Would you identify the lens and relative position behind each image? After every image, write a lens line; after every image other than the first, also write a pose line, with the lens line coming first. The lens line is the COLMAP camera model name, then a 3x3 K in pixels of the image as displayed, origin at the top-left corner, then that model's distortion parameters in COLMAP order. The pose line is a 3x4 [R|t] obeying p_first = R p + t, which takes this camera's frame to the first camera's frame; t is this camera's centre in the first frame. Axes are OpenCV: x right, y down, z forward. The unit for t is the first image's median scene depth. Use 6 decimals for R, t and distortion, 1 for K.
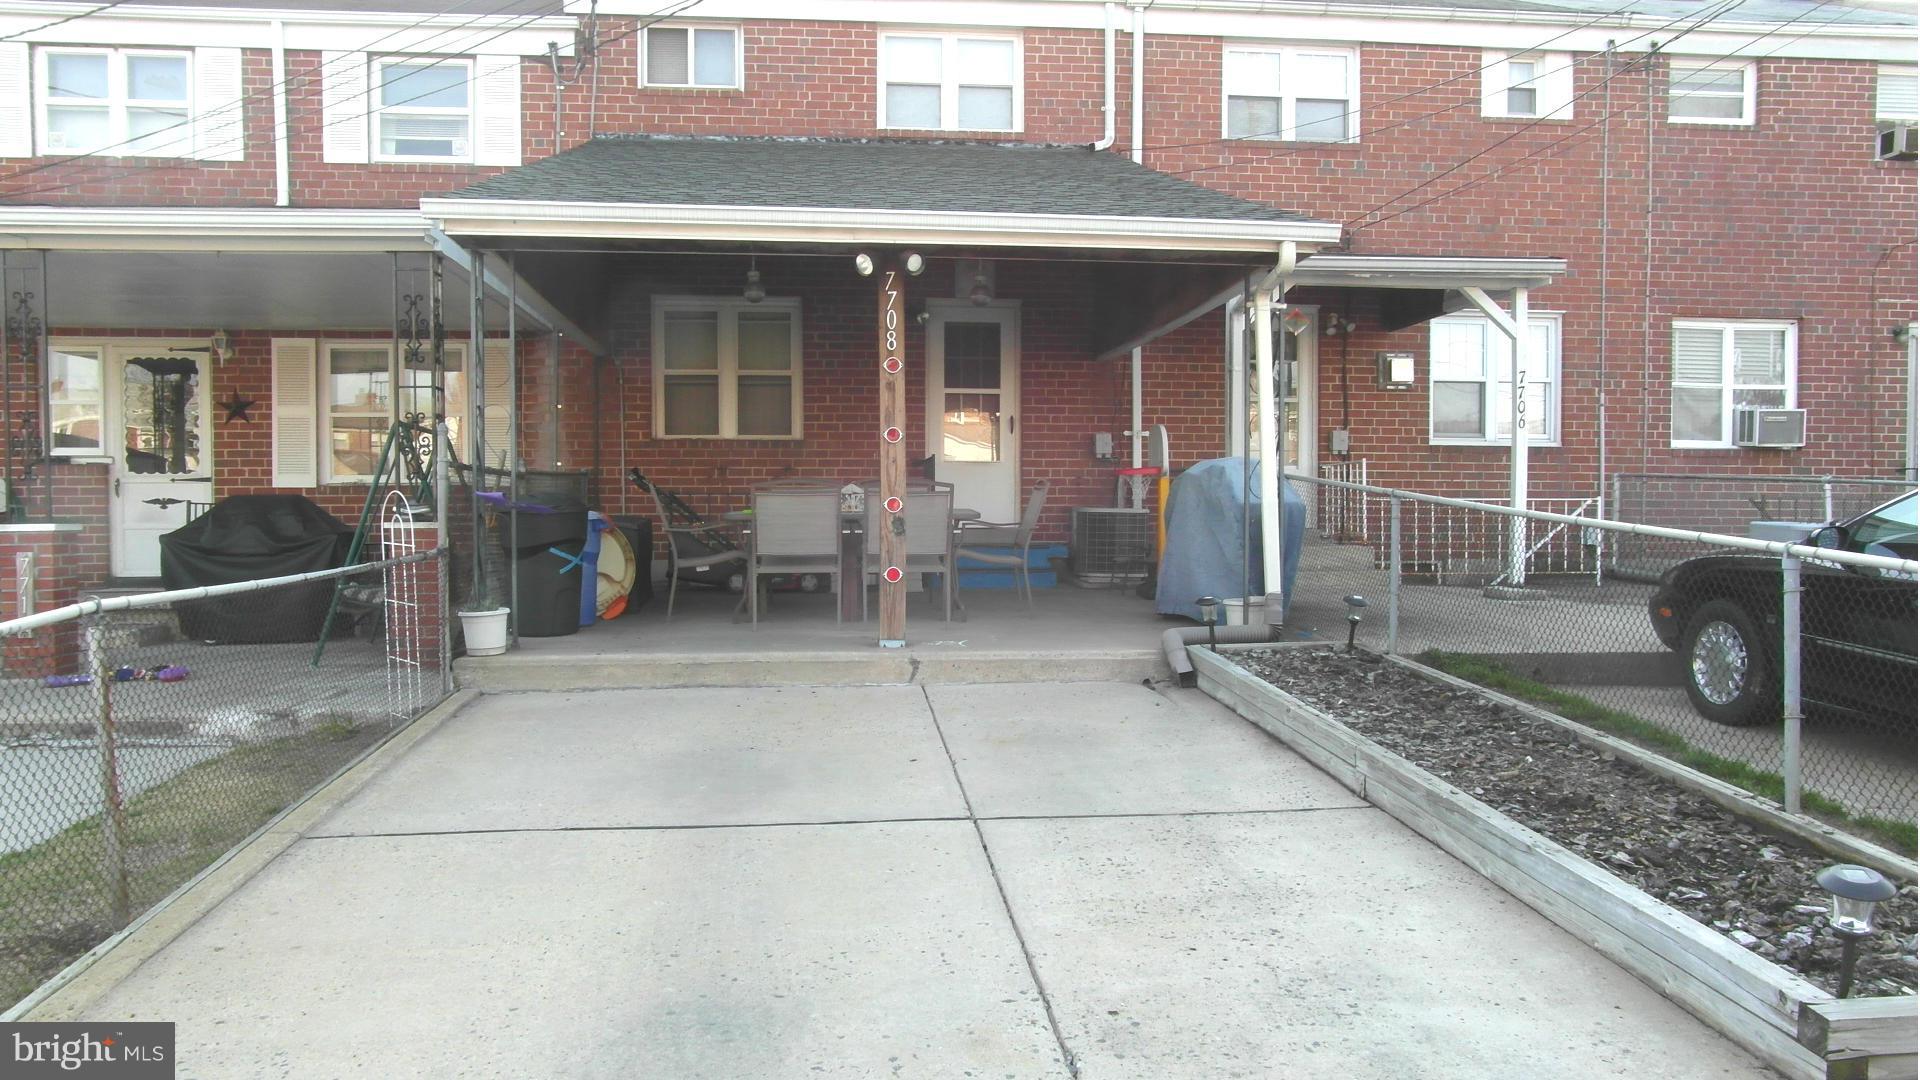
lens RADIAL K [[1574.0, 0, 960.8], [0, 1574.0, 536.9], [0, 0, 1]] dist [-0.035291, 0.015589]
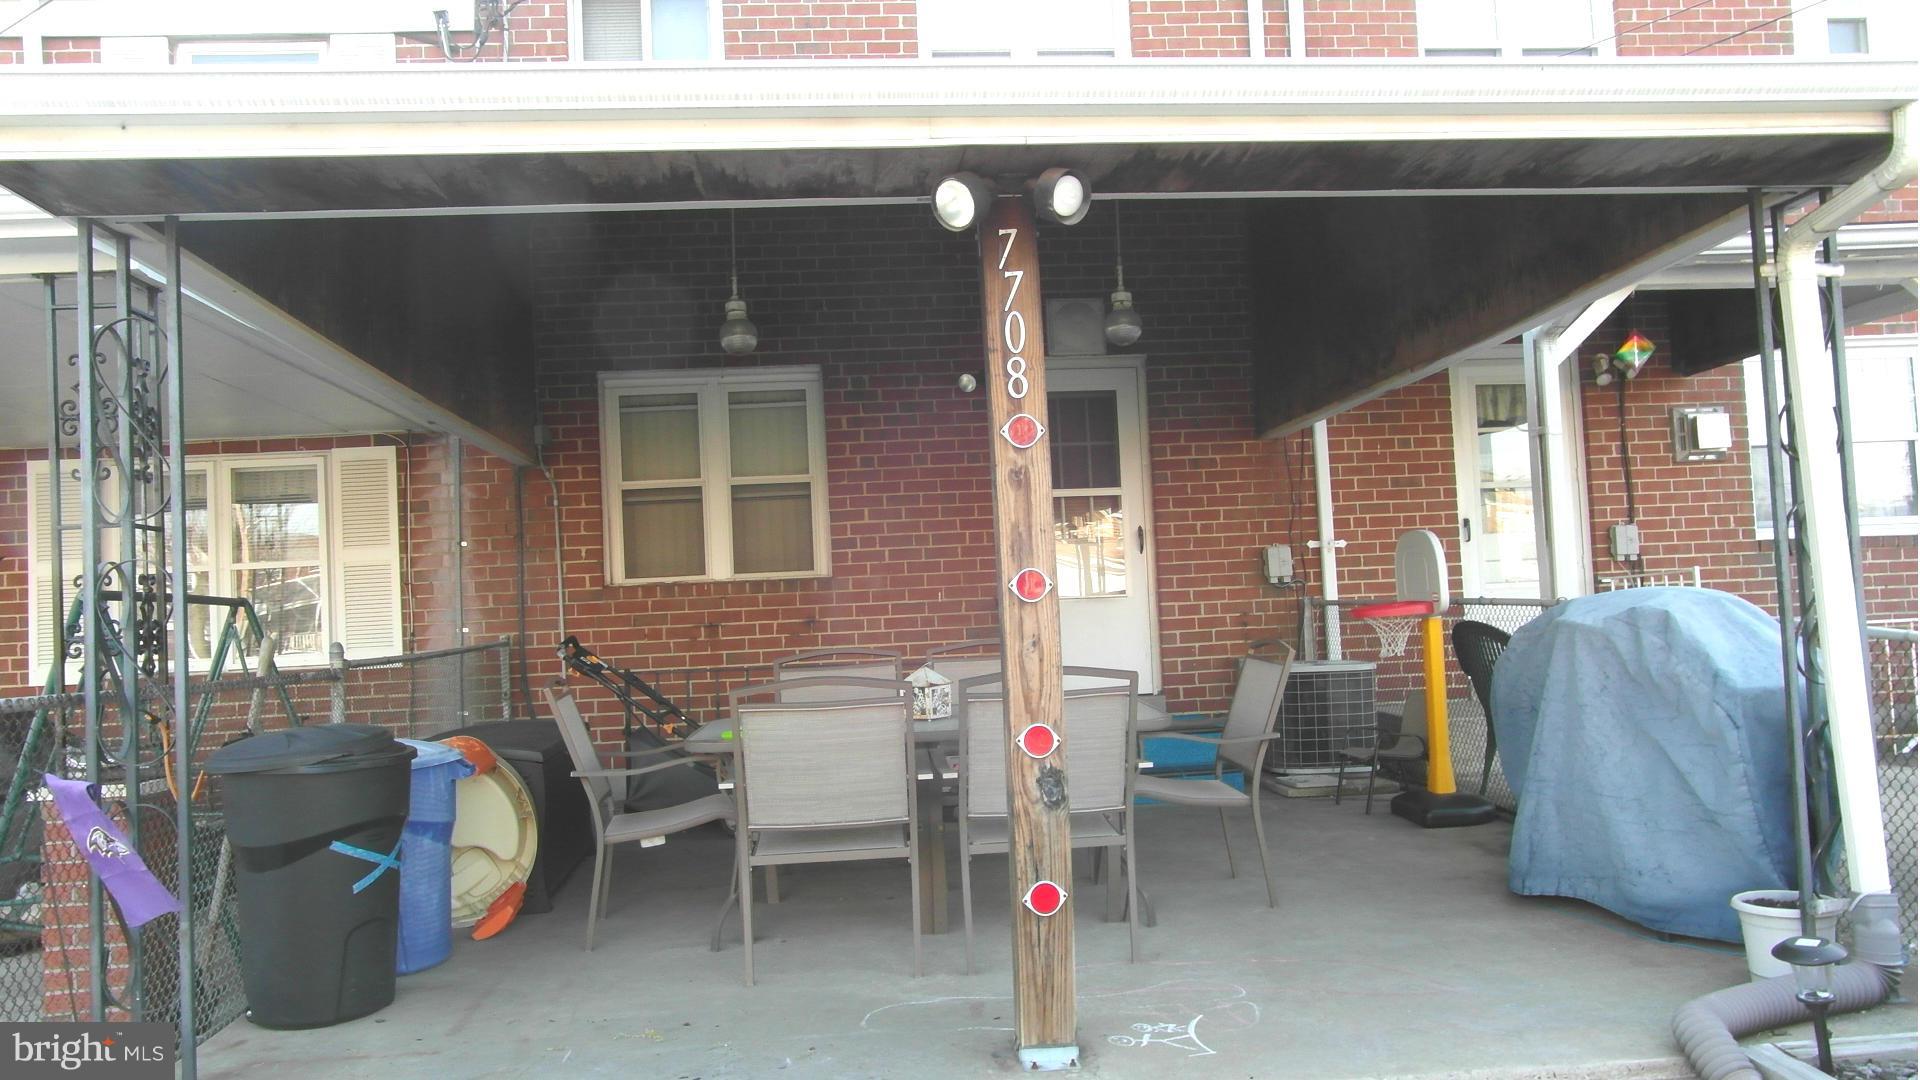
lens RADIAL K [[1574.0, 0, 953.1], [0, 1574.0, 545.2], [0, 0, 1]] dist [-0.035291, 0.015589]
pose [[0.998671, -0.046439, -0.022356, -0.033309], [0.044882, 0.996827, -0.065735, -0.029061], [0.025337, 0.064644, 0.997587, 0.336126]]
